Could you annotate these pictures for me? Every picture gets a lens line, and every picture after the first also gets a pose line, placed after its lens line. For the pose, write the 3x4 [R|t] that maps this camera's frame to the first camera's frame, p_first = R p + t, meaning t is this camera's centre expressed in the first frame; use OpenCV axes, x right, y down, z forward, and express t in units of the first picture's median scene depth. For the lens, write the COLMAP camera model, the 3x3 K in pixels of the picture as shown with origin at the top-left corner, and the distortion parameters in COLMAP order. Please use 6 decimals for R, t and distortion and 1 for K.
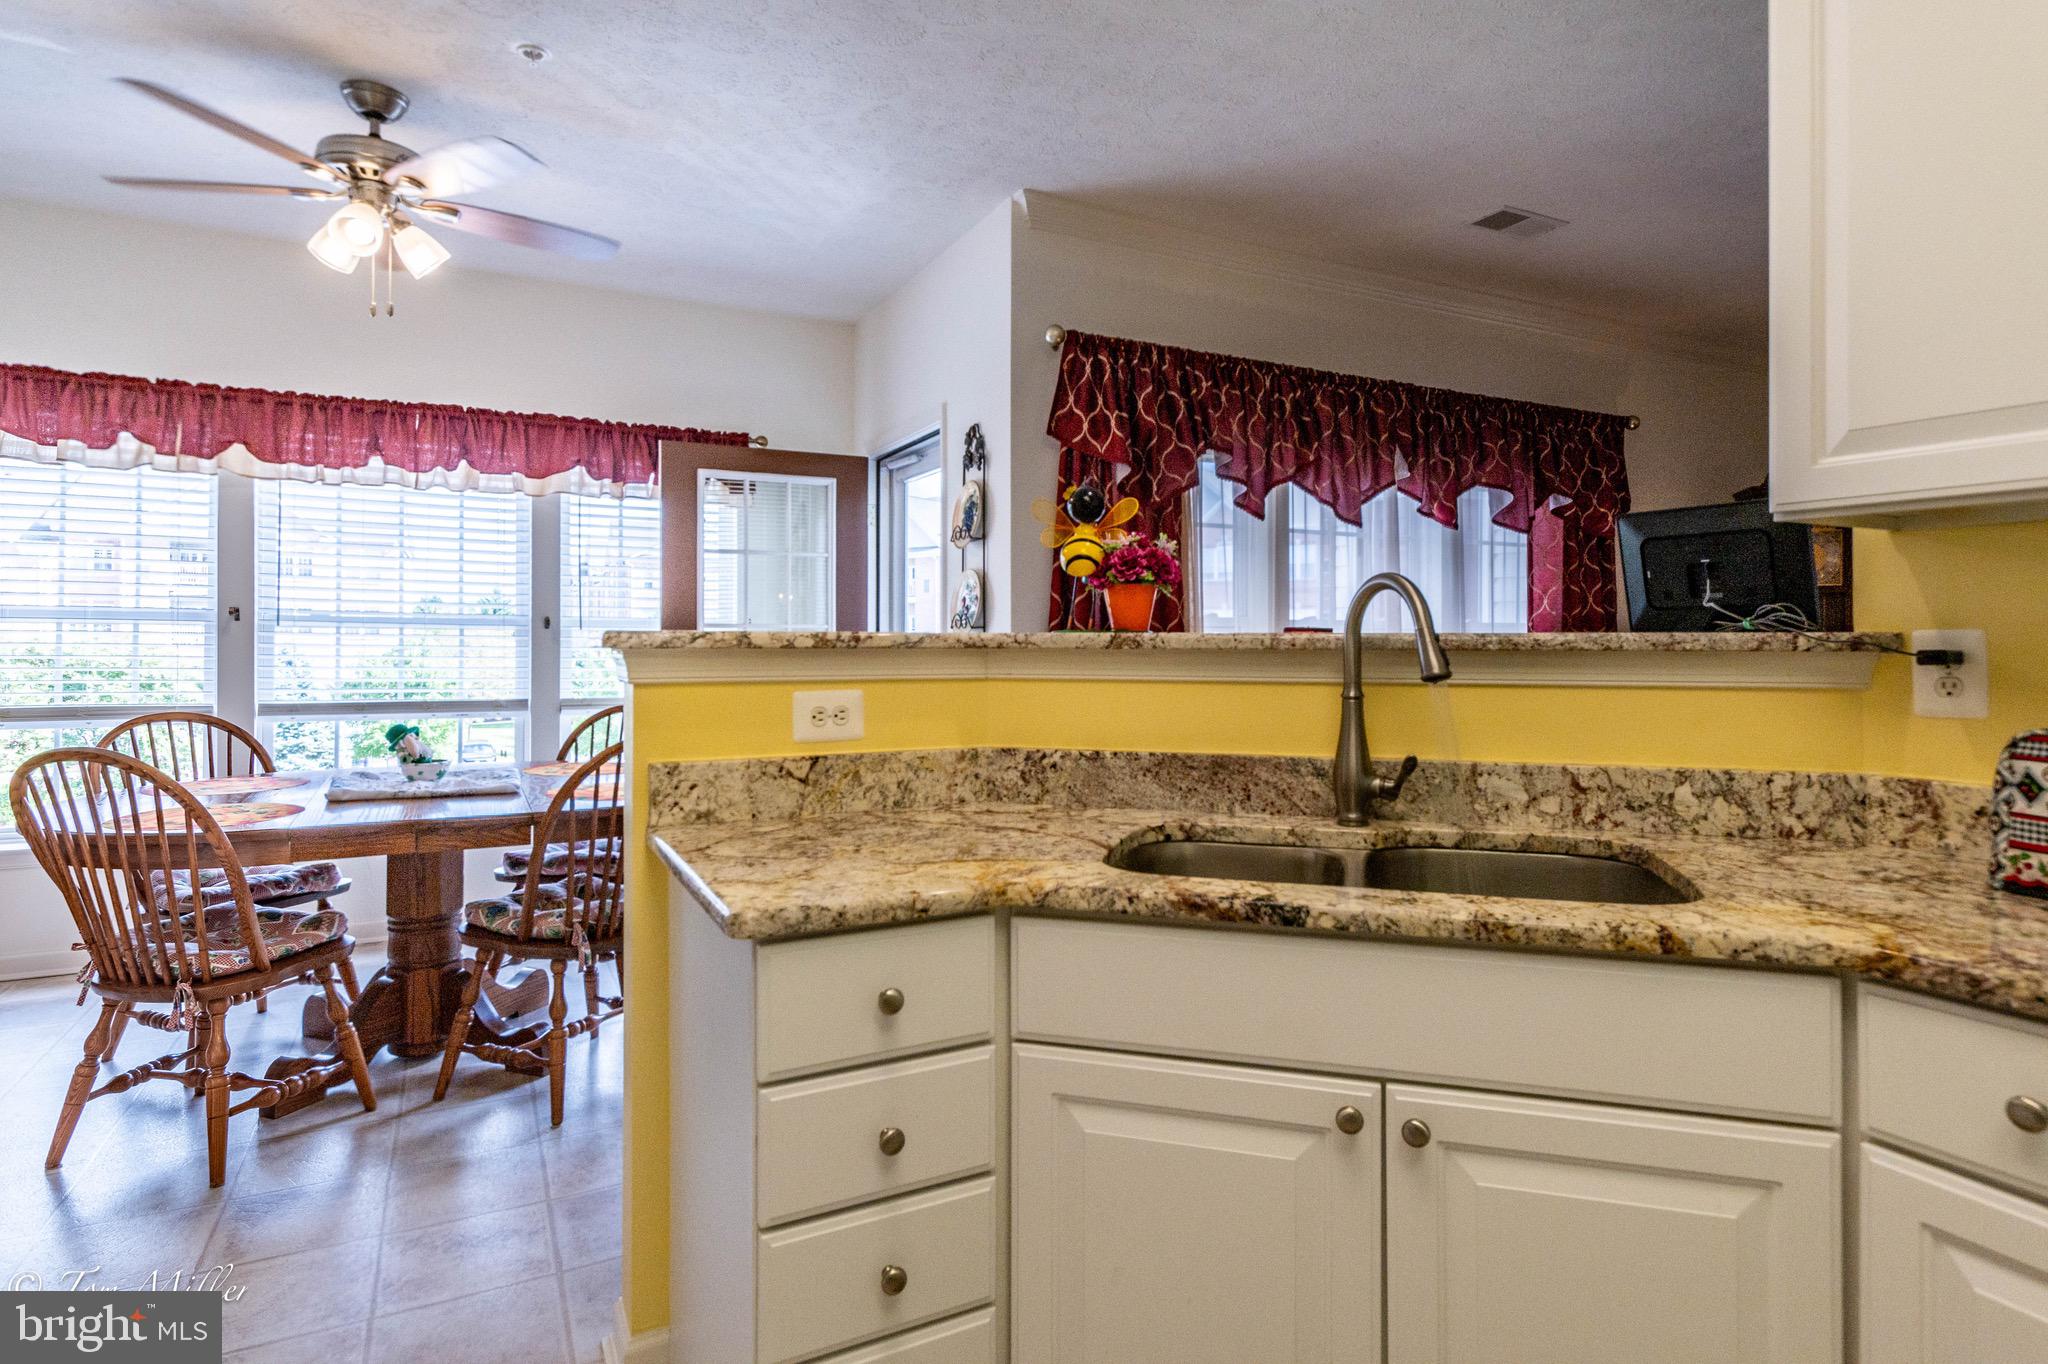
lens RADIAL K [[1075.7, 0, 1027.5], [0, 1075.7, 637.0], [0, 0, 1]] dist [0.003752, -0.001371]
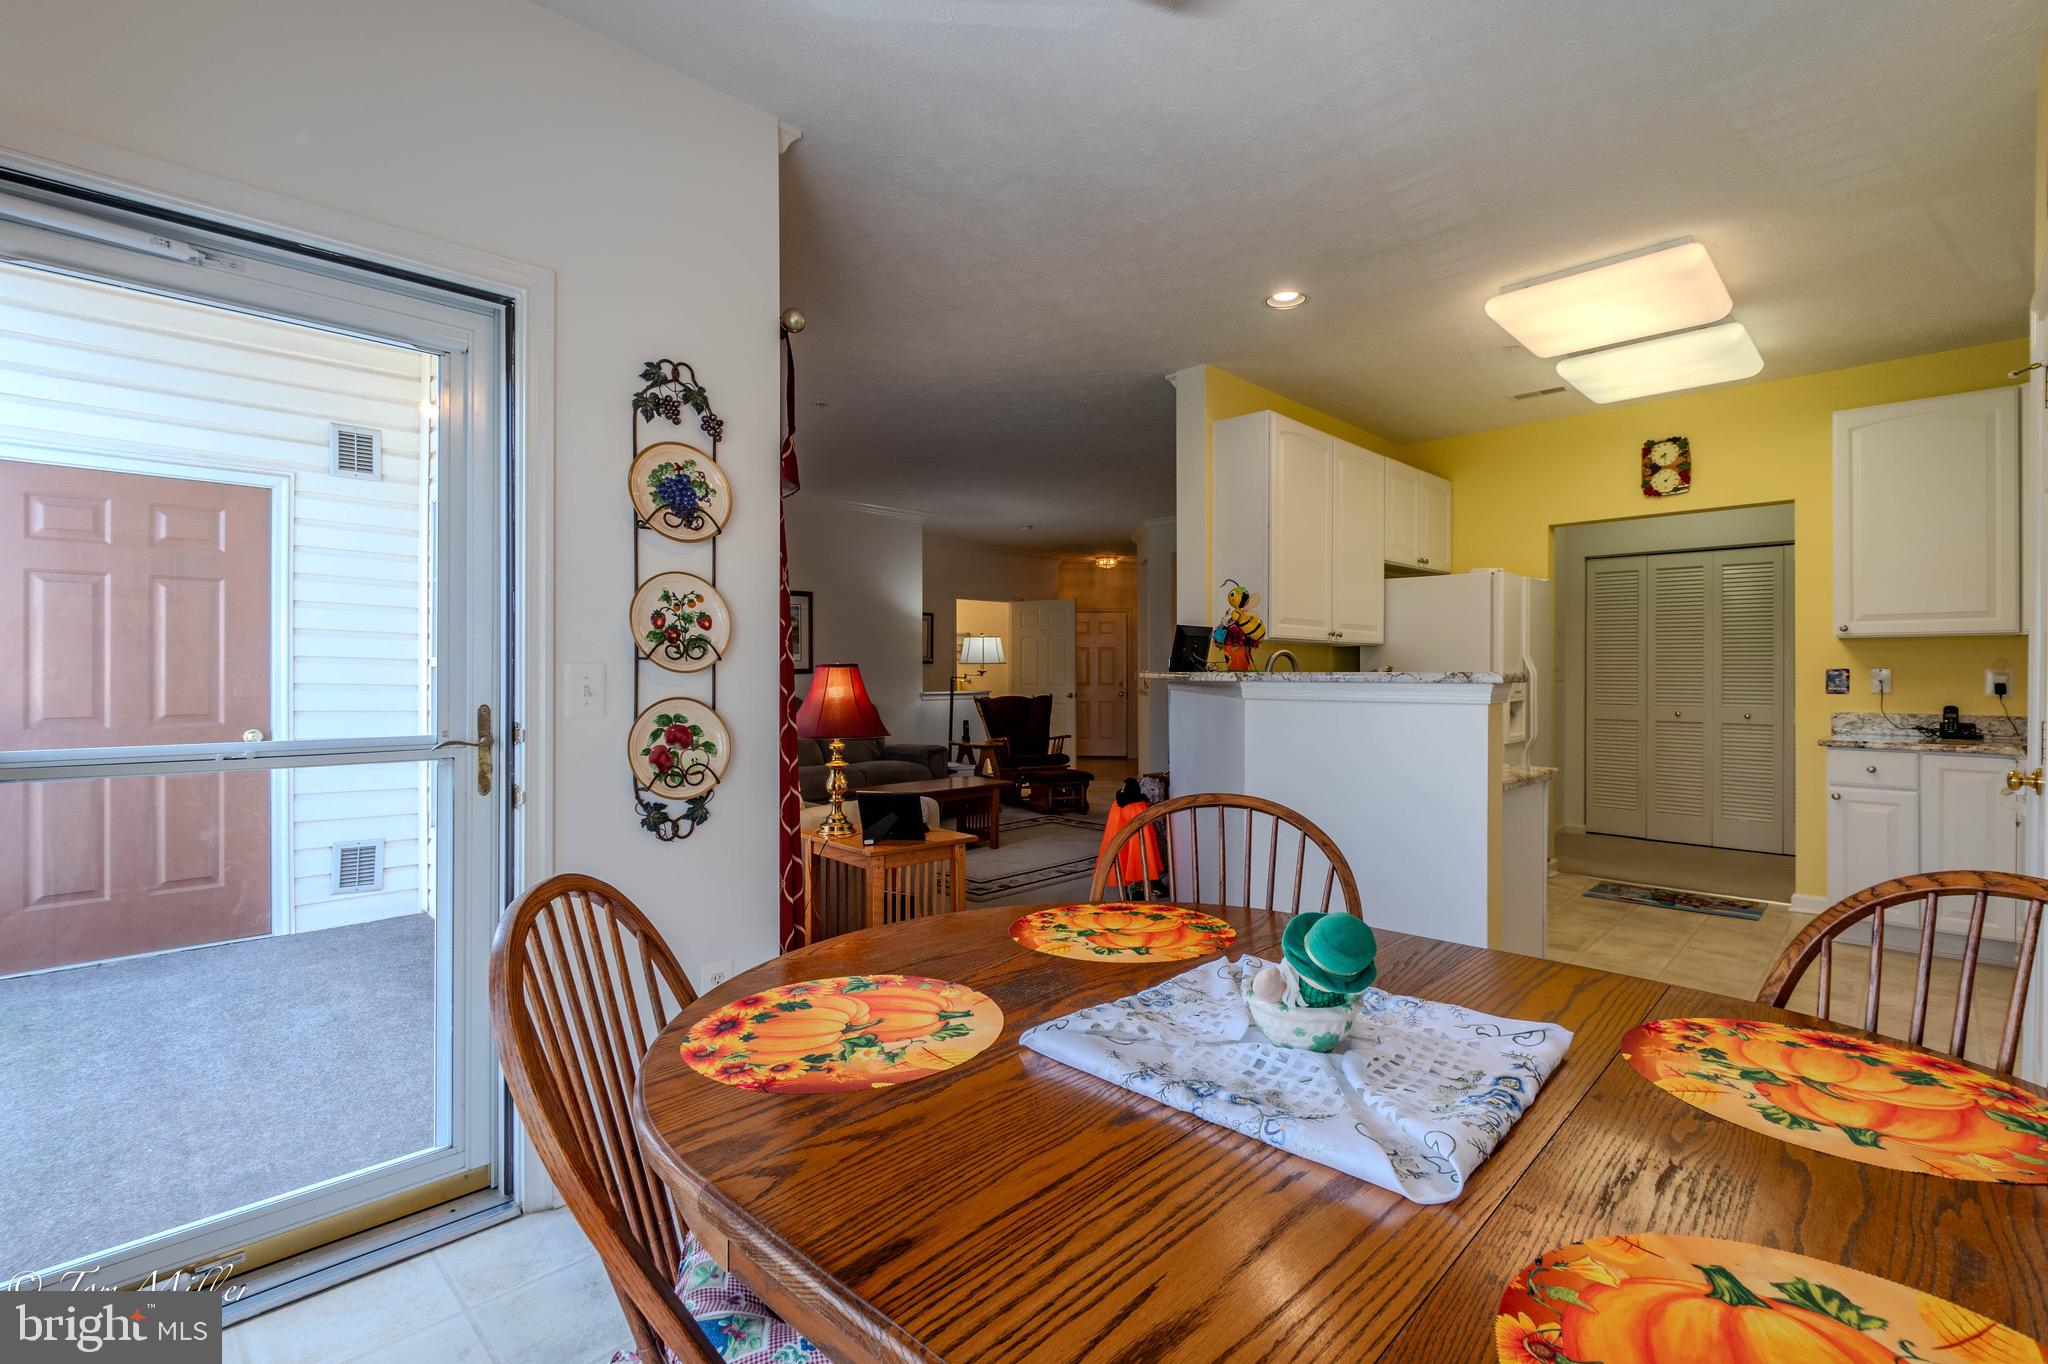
lens RADIAL K [[928.1, 0, 1033.5], [0, 928.1, 670.7], [0, 0, 1]] dist [-0.000411, -0.001080]
pose [[-0.315086, -0.001622, 0.949062, -0.730108], [-0.005837, 0.999983, -0.000229, -0.002314], [-0.949045, -0.005611, -0.315090, 1.039233]]
